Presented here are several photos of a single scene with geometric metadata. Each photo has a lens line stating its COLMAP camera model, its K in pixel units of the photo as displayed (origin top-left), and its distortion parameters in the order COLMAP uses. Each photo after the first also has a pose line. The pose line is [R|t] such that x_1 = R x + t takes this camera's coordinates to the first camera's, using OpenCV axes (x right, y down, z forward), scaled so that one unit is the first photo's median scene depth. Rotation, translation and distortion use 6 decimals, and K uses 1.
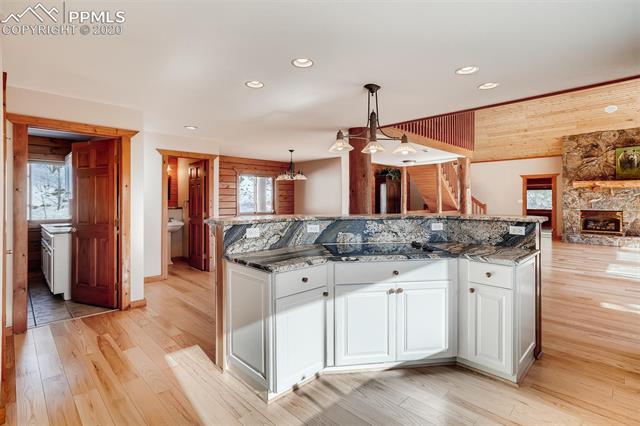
lens RADIAL K [[314.0, 0, 315.5], [0, 314.0, 199.6], [0, 0, 1]] dist [-0.000993, -0.000102]
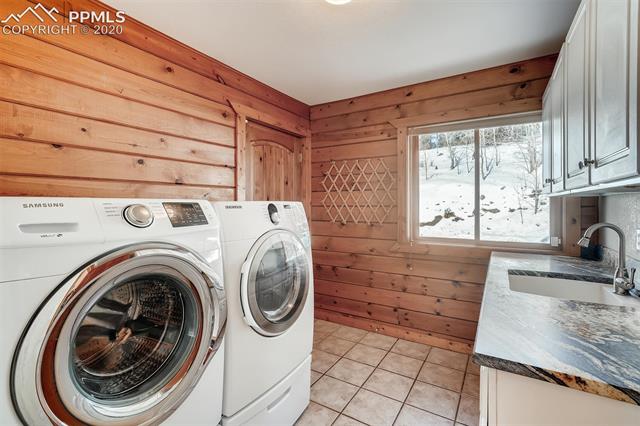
lens RADIAL K [[294.7, 0, 319.7], [0, 294.7, 208.0], [0, 0, 1]] dist [0.000234, 0.000039]
pose [[0.244556, 0.010821, -0.969575, -0.174487], [0.004115, 0.999917, 0.012197, 0.004101], [0.969626, -0.006973, 0.244491, 0.220200]]
